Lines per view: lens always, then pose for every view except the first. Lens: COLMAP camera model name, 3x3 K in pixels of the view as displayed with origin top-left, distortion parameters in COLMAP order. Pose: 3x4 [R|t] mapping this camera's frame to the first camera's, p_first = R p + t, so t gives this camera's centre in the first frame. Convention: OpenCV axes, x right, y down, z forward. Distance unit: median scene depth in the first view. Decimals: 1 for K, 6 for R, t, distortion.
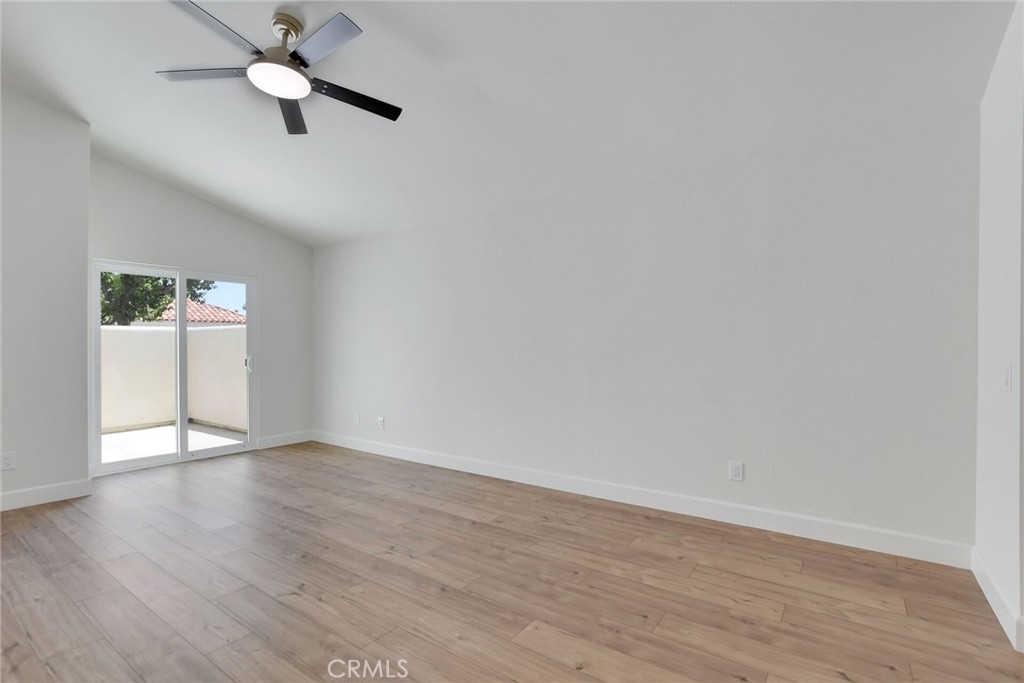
lens RADIAL K [[462.6, 0, 502.5], [0, 462.6, 344.1], [0, 0, 1]] dist [-0.022131, -0.002428]
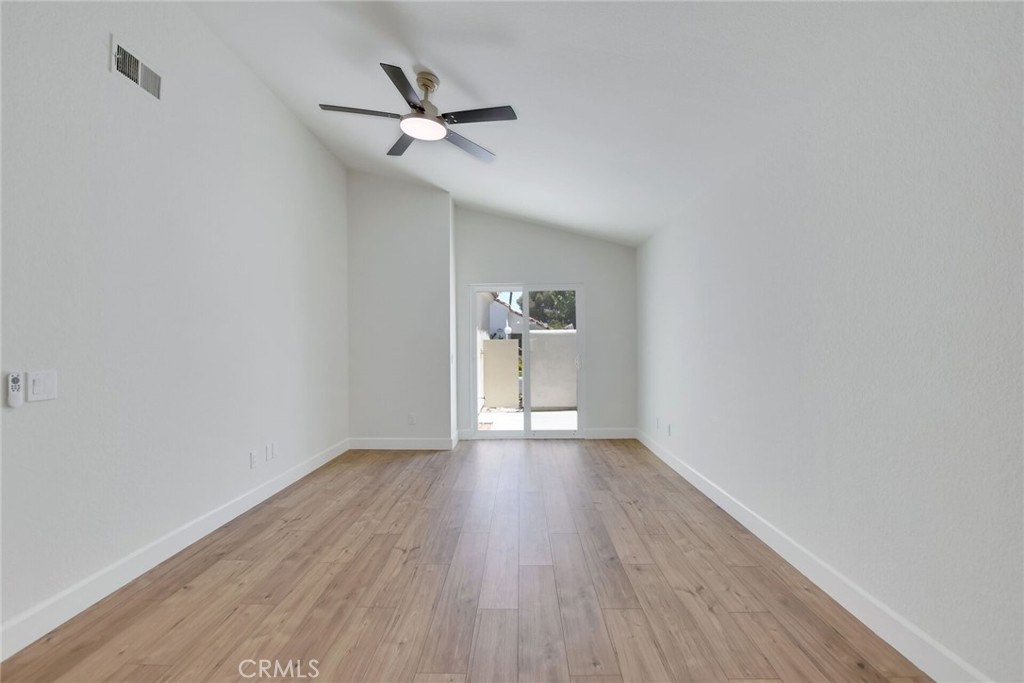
lens RADIAL K [[462.6, 0, 504.5], [0, 462.6, 341.9], [0, 0, 1]] dist [-0.022131, -0.002428]
pose [[0.585914, -0.010681, -0.810303, 0.422823], [0.010680, 0.999928, -0.005458, 0.000173], [0.810303, -0.005456, 0.585986, 0.304097]]
